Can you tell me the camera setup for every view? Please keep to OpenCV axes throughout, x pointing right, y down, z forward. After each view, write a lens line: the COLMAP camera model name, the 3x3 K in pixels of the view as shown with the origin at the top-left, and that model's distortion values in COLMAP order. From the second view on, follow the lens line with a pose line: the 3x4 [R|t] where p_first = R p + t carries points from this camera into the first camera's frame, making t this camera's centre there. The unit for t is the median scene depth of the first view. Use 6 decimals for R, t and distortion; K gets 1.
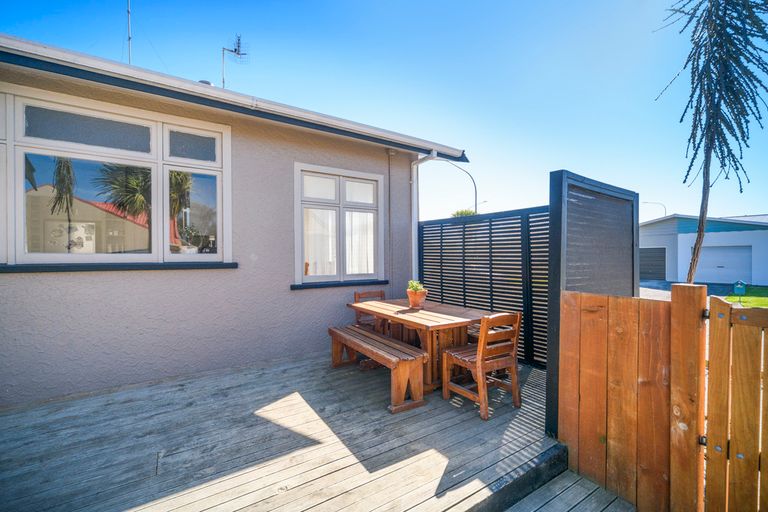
lens RADIAL K [[326.9, 0, 387.8], [0, 326.9, 254.7], [0, 0, 1]] dist [-0.000489, 0.000336]
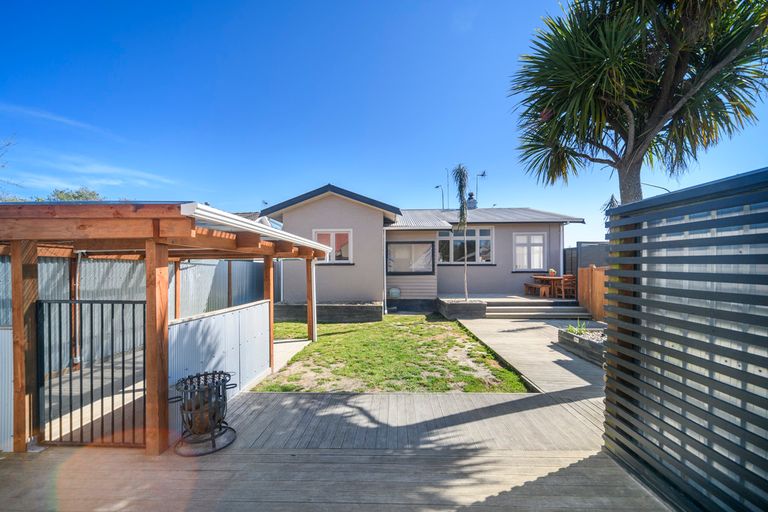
lens RADIAL K [[312.1, 0, 391.3], [0, 312.1, 270.6], [0, 0, 1]] dist [-0.000708, -0.000020]
pose [[0.824266, -0.002471, -0.566197, 0.447963], [0.005489, 0.999978, 0.003627, 0.065248], [0.566176, -0.006097, 0.824262, -2.128924]]
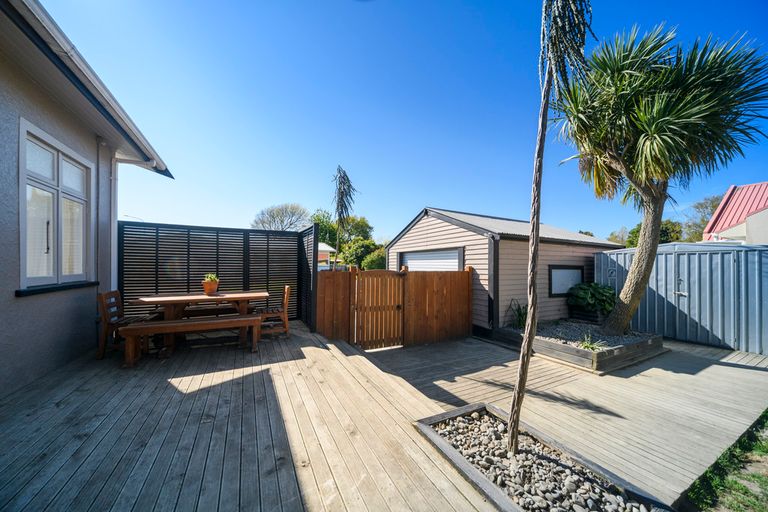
lens RADIAL K [[270.0, 0, 386.2], [0, 270.0, 262.4], [0, 0, 1]] dist [0.000565, 0.000093]
pose [[0.115303, 0.004699, 0.993319, -0.767513], [0.001135, 0.999988, -0.004863, 0.035039], [-0.993330, 0.001688, 0.115297, 0.141970]]
